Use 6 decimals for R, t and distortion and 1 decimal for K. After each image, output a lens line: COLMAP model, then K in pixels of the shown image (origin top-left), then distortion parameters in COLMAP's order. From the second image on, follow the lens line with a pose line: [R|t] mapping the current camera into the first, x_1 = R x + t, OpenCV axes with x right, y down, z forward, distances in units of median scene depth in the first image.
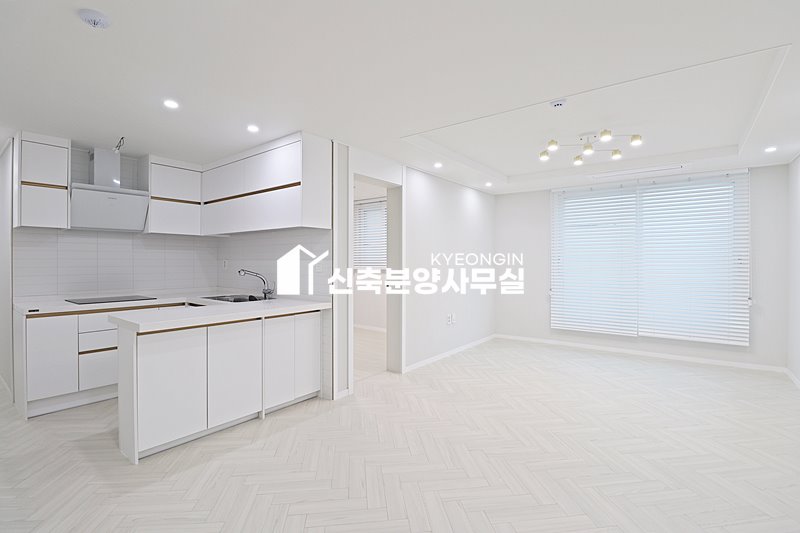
lens RADIAL K [[371.8, 0, 401.8], [0, 371.8, 263.1], [0, 0, 1]] dist [-0.005247, -0.009783]
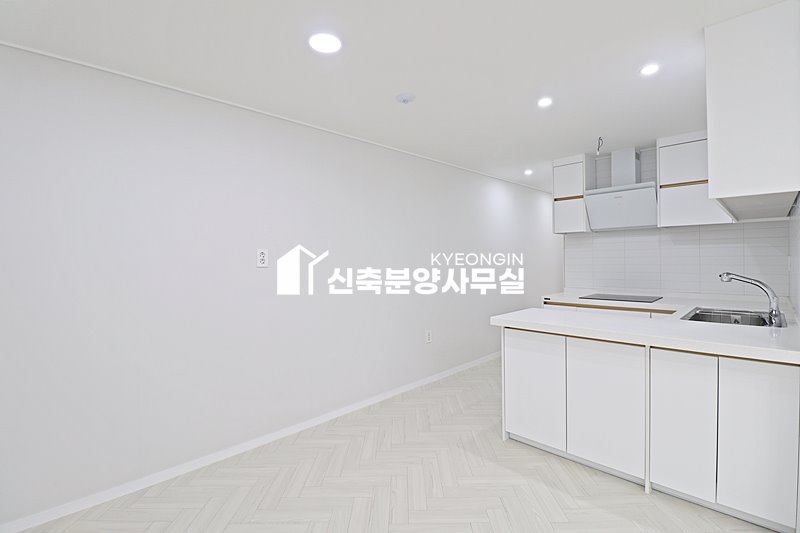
lens RADIAL K [[371.8, 0, 400.2], [0, 371.8, 262.7], [0, 0, 1]] dist [-0.005247, -0.009783]
pose [[-0.132458, 0.009222, -0.991146, 0.293393], [0.009228, 0.999925, 0.008070, -0.010766], [0.991146, -0.008078, -0.132533, 0.537658]]
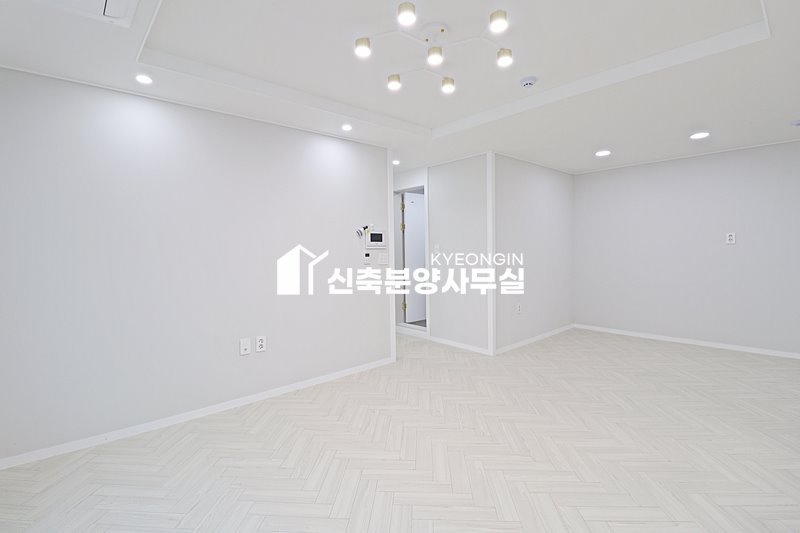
lens RADIAL K [[371.8, 0, 402.8], [0, 371.8, 260.6], [0, 0, 1]] dist [-0.005247, -0.009783]
pose [[-0.983433, 0.008083, 0.181094, 0.442489], [0.014895, 0.999230, 0.036292, -0.004958], [-0.180661, 0.038388, -0.982796, 1.568534]]
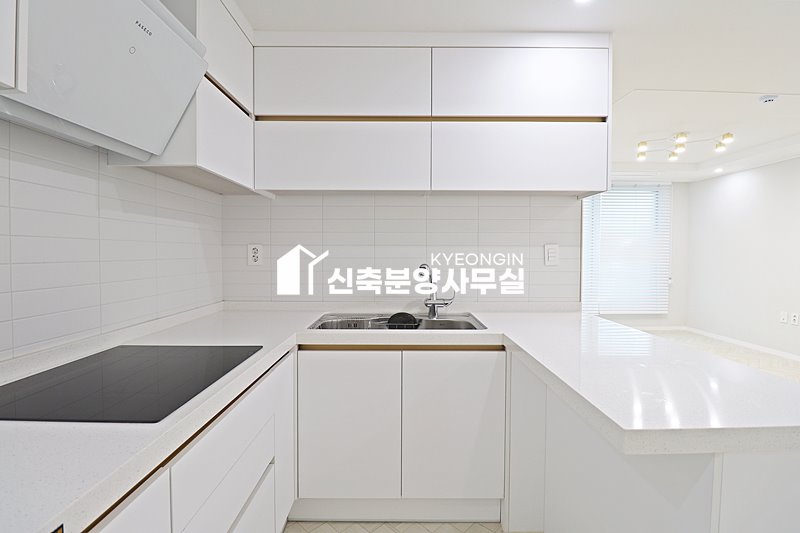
lens RADIAL K [[371.8, 0, 403.5], [0, 371.8, 261.8], [0, 0, 1]] dist [-0.005247, -0.009783]
pose [[0.785611, -0.014830, 0.618543, -0.795573], [0.001618, 0.999759, 0.021915, 0.003405], [-0.618719, -0.016216, 0.785445, 0.636097]]
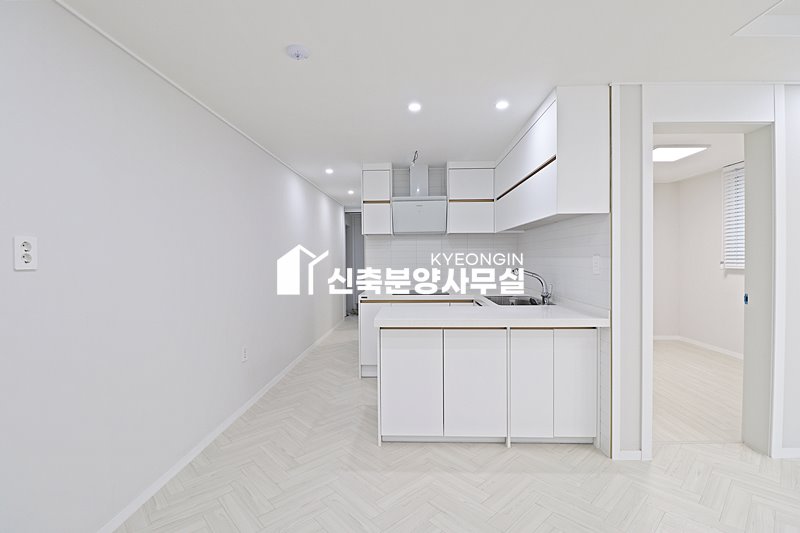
lens RADIAL K [[371.8, 0, 401.6], [0, 371.8, 262.9], [0, 0, 1]] dist [-0.005247, -0.009783]
pose [[0.582471, 0.005630, -0.812832, 0.138686], [0.005448, 0.999927, 0.010830, -0.007873], [0.812833, -0.010736, 0.582397, 0.264718]]
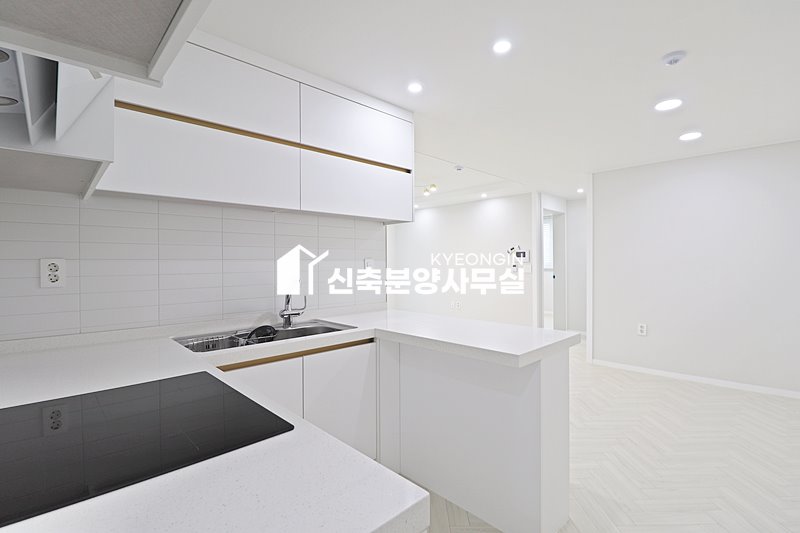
lens RADIAL K [[371.8, 0, 404.5], [0, 371.8, 264.5], [0, 0, 1]] dist [-0.005247, -0.009783]
pose [[0.136469, -0.003306, 0.990639, -0.992339], [0.014089, 0.999900, 0.001396, 0.000301], [-0.990544, 0.013766, 0.136501, 0.787979]]
